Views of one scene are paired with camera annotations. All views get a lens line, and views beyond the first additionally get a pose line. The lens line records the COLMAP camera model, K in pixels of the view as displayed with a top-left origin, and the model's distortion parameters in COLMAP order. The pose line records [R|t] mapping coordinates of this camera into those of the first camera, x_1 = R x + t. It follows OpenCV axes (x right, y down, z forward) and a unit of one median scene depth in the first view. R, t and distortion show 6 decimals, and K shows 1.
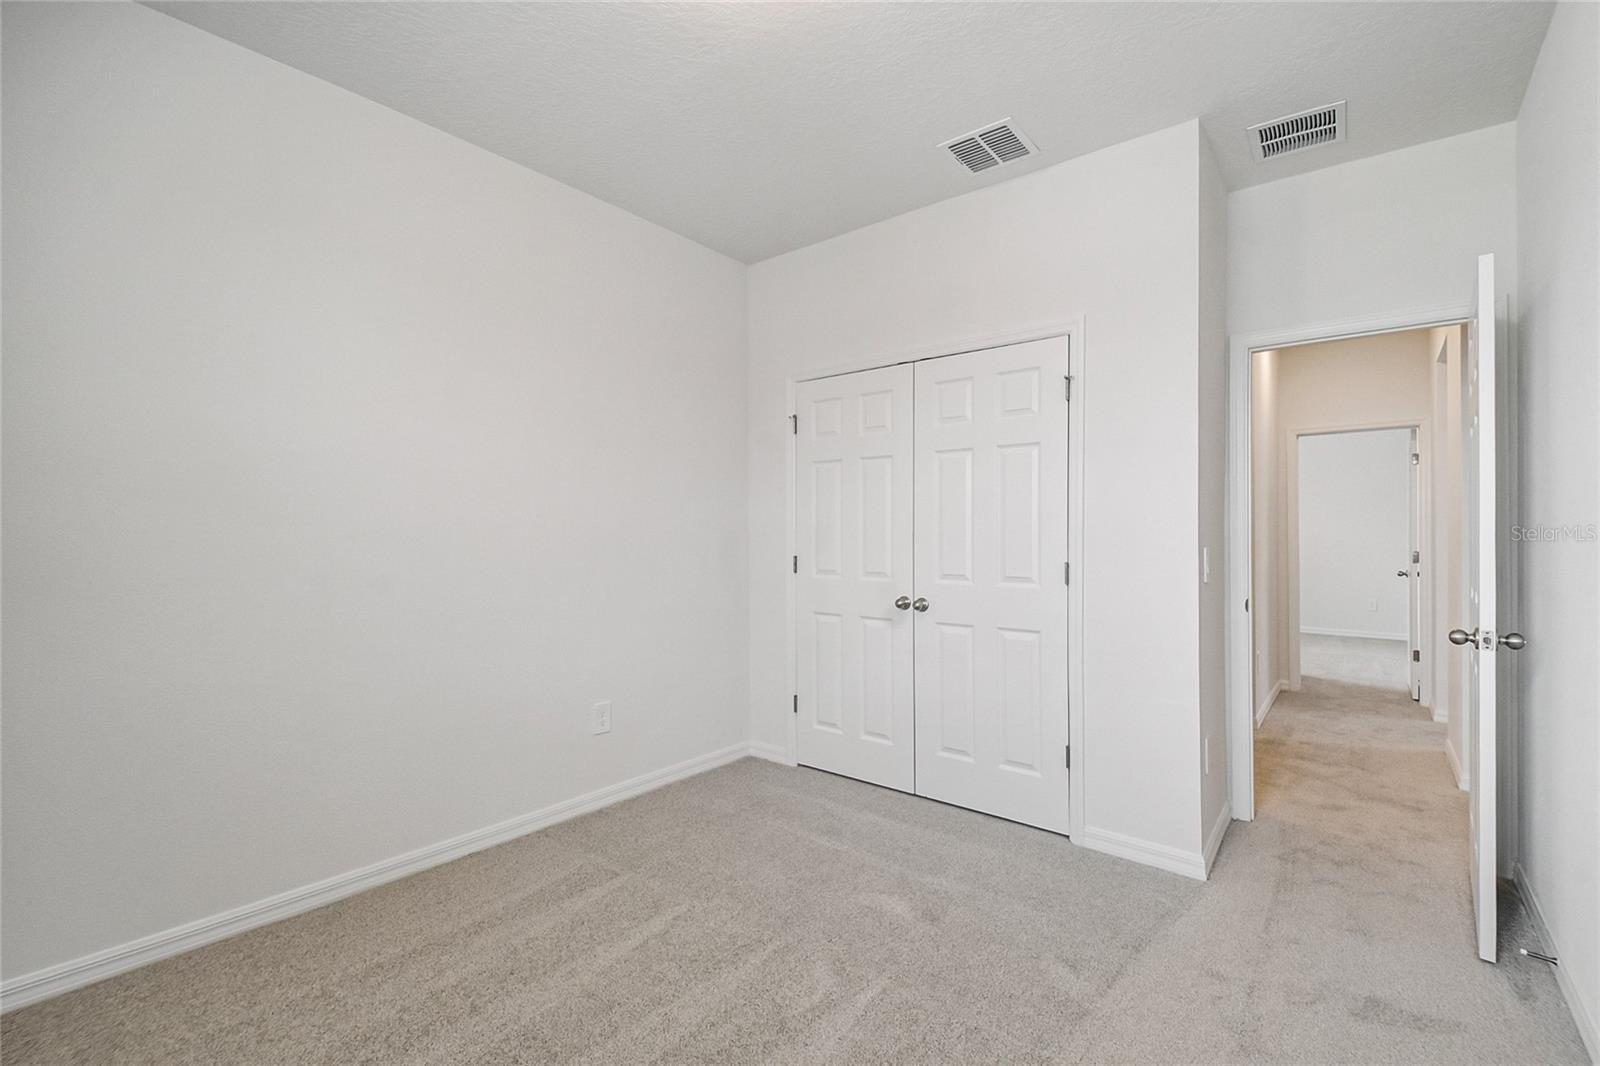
lens RADIAL K [[689.6, 0, 801.0], [0, 689.6, 551.4], [0, 0, 1]] dist [0.000555, -0.010871]
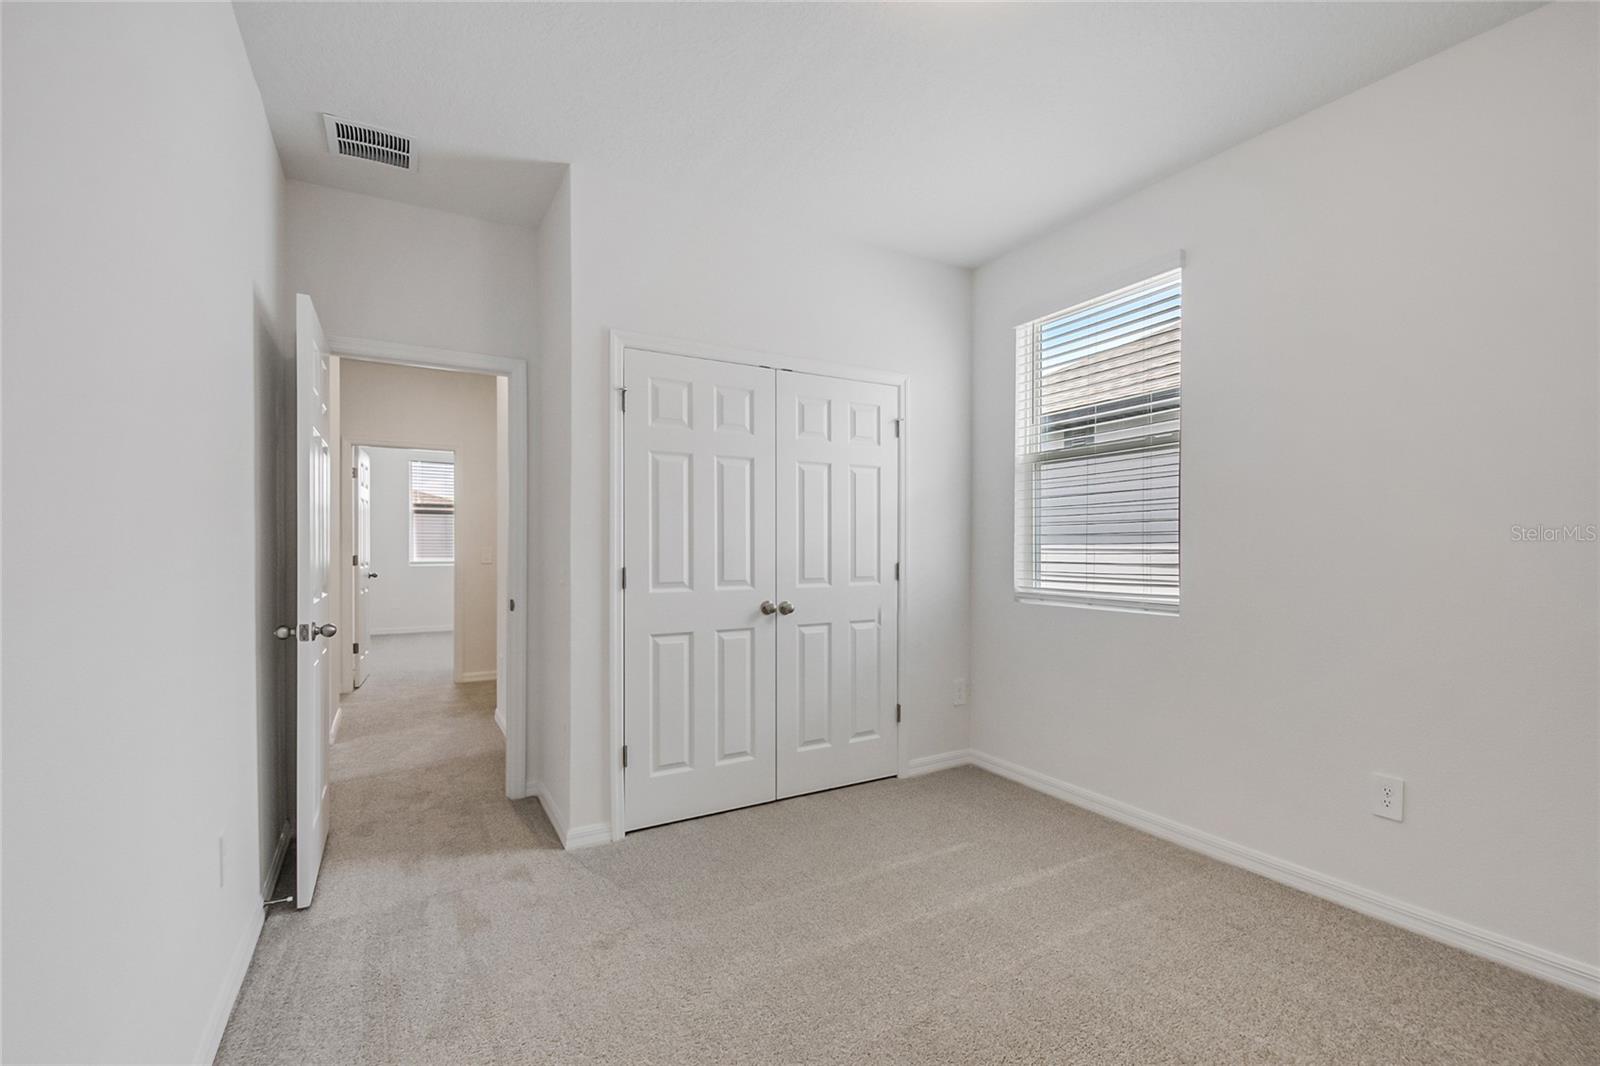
lens RADIAL K [[698.5, 0, 804.1], [0, 698.5, 542.1], [0, 0, 1]] dist [0.001456, 0.000021]
pose [[0.359332, -0.004989, 0.933196, -0.732131], [0.017208, 0.999851, -0.001280, -0.018281], [-0.933051, 0.016518, 0.359365, 0.567489]]
